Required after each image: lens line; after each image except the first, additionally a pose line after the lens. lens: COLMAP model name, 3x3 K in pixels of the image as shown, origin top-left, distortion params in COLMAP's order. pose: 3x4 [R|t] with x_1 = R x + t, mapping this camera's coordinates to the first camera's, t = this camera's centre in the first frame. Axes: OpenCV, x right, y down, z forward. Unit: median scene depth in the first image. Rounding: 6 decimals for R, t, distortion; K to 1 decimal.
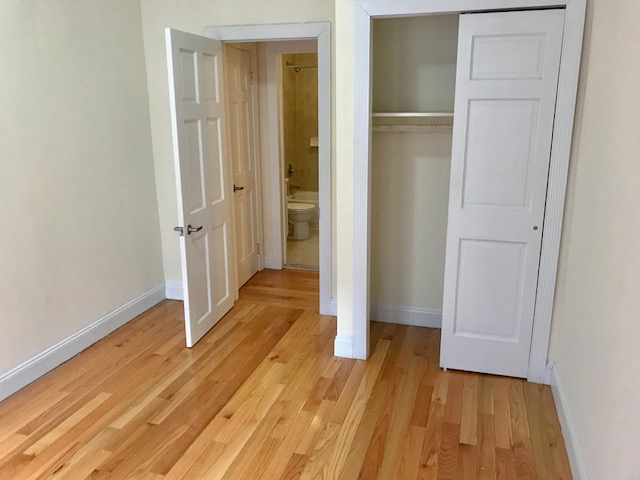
lens RADIAL K [[526.1, 0, 313.6], [0, 526.1, 233.8], [0, 0, 1]] dist [0.013065, 0.000267]
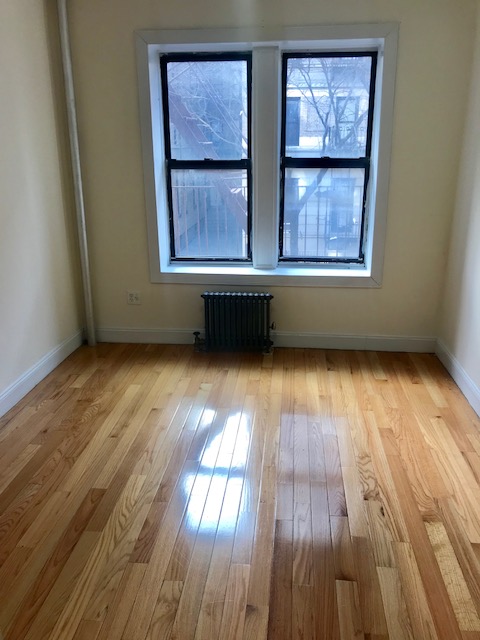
lens RADIAL K [[526.1, 0, 244.2], [0, 526.1, 320.3], [0, 0, 1]] dist [0.013065, 0.000267]
pose [[-0.978529, 0.078440, -0.190599, -0.056311], [-0.034767, 0.848678, 0.527765, -0.363158], [0.203155, 0.523060, -0.827729, 1.489648]]
